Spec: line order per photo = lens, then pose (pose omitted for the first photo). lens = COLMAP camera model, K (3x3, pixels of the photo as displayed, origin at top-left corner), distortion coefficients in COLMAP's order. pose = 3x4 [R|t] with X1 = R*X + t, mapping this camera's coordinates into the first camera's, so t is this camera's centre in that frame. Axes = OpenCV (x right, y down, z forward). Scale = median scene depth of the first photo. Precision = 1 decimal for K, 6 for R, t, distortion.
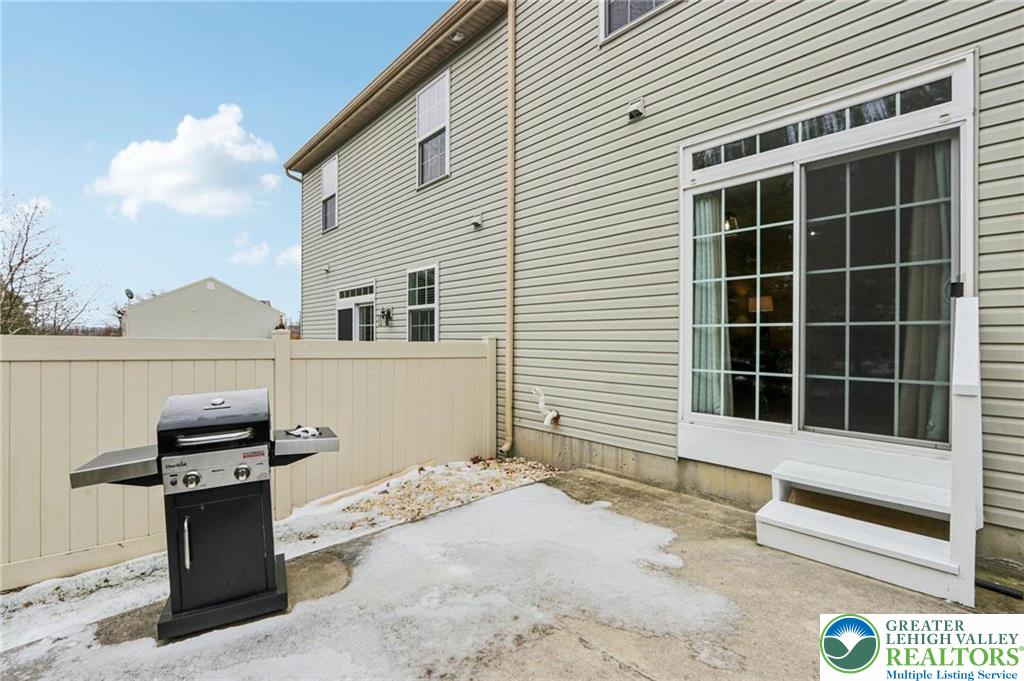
lens RADIAL K [[480.2, 0, 501.6], [0, 480.2, 342.2], [0, 0, 1]] dist [-0.015287, 0.000285]
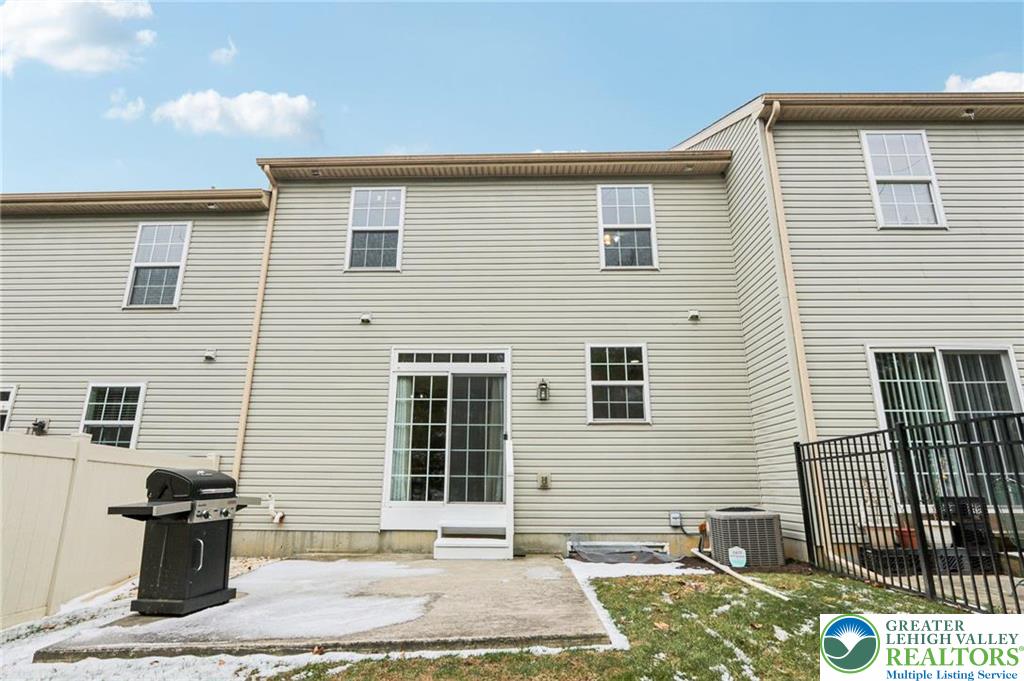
lens RADIAL K [[548.7, 0, 512.0], [0, 548.7, 340.5], [0, 0, 1]] dist [-0.011532, -0.000915]
pose [[0.669057, 0.198329, 0.716260, -0.807891], [0.001307, 0.963421, -0.267988, 0.118095], [-0.743210, 0.180235, 0.644325, -0.667069]]
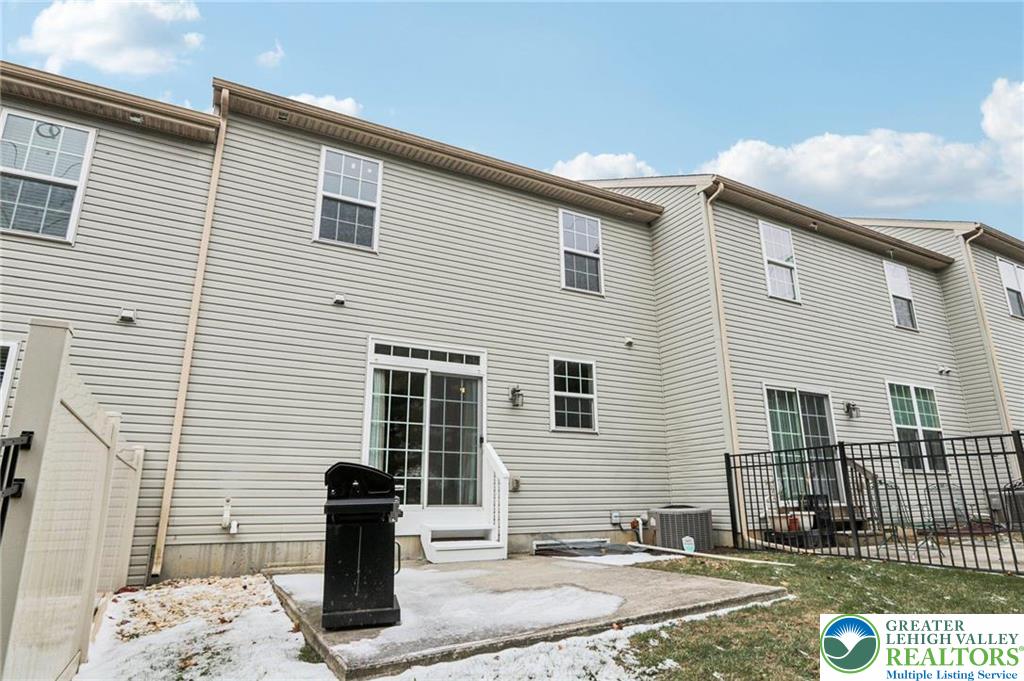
lens RADIAL K [[594.2, 0, 516.6], [0, 594.2, 337.4], [0, 0, 1]] dist [-0.008592, 0.000042]
pose [[0.201636, 0.259861, 0.944360, -1.437193], [0.014563, 0.963261, -0.268171, 0.144229], [-0.979352, 0.067826, 0.190444, 0.123405]]
